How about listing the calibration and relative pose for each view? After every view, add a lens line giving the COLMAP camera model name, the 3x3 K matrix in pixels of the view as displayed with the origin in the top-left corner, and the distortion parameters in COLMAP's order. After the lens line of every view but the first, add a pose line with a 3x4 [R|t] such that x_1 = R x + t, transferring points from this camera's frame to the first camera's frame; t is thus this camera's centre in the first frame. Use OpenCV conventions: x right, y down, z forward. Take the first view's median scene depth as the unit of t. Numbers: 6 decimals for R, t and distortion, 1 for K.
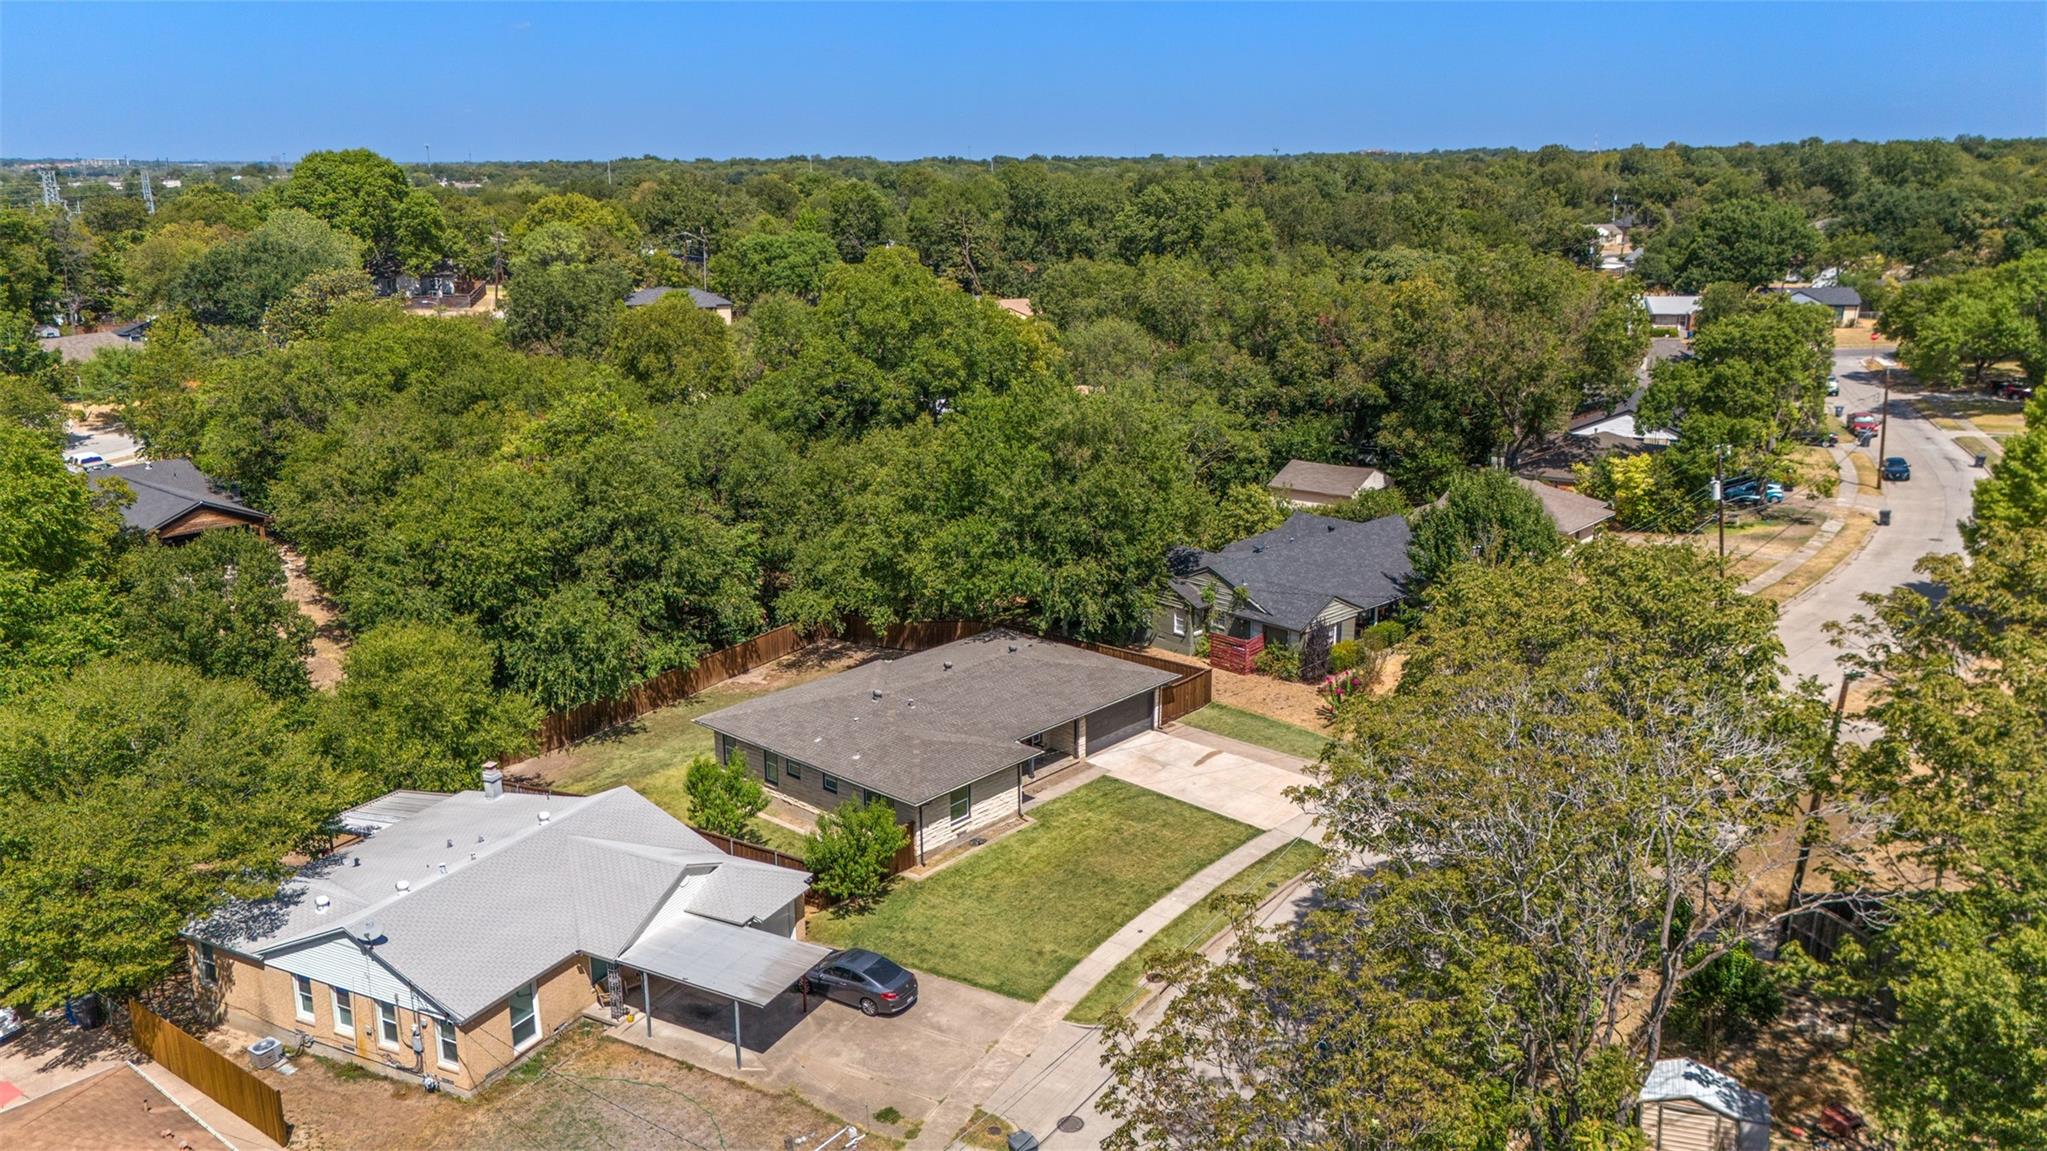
lens RADIAL K [[1530.4, 0, 1023.5], [0, 1530.4, 575.5], [0, 0, 1]] dist [0.113517, -0.151650]
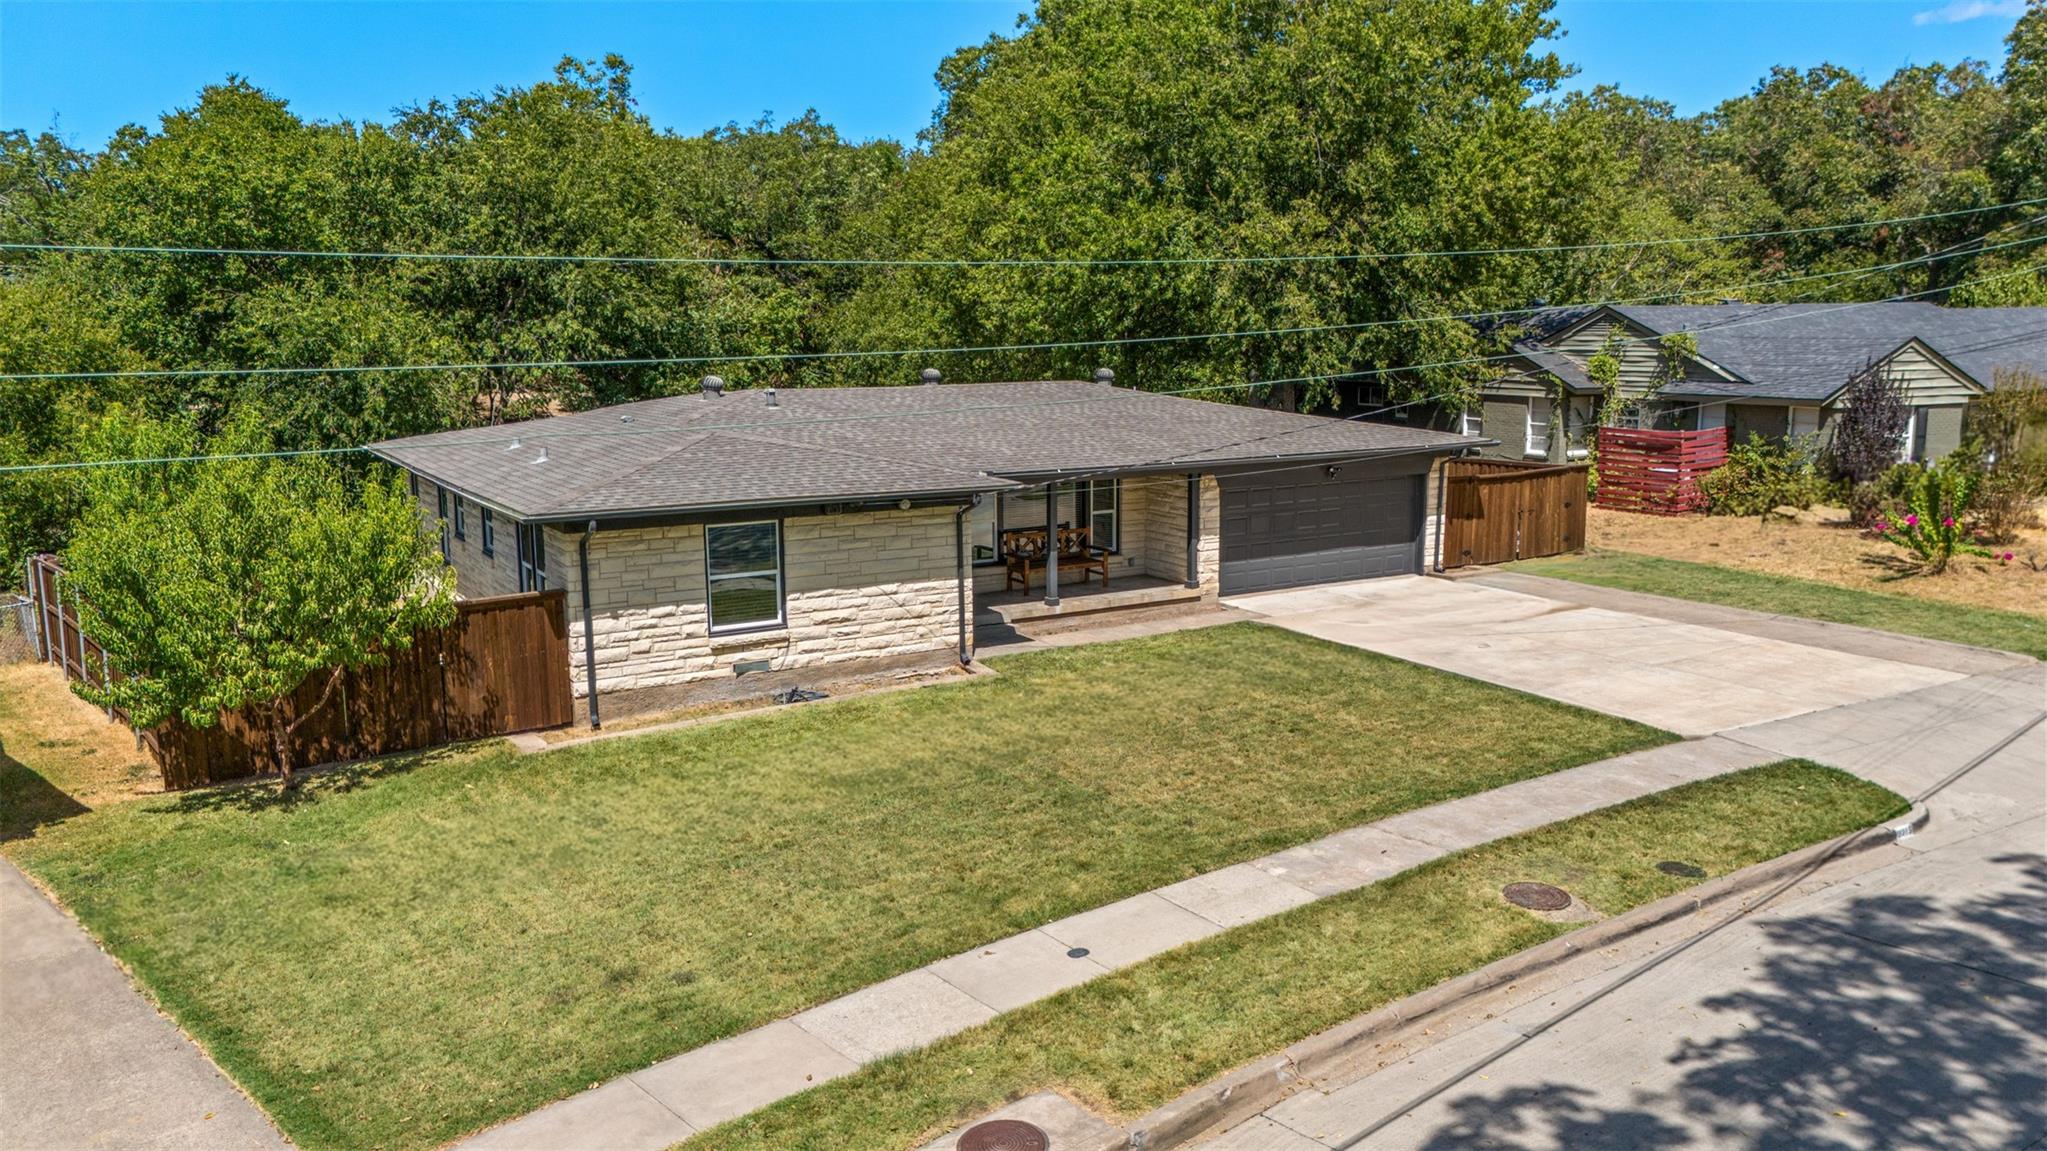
lens RADIAL K [[1530.4, 0, 1023.5], [0, 1530.4, 575.5], [0, 0, 1]] dist [0.113517, -0.151650]
pose [[0.956425, 0.045490, -0.288413, 0.110949], [-0.072704, 0.993780, -0.084356, 0.156852], [0.282781, 0.101649, 0.953783, 0.615623]]
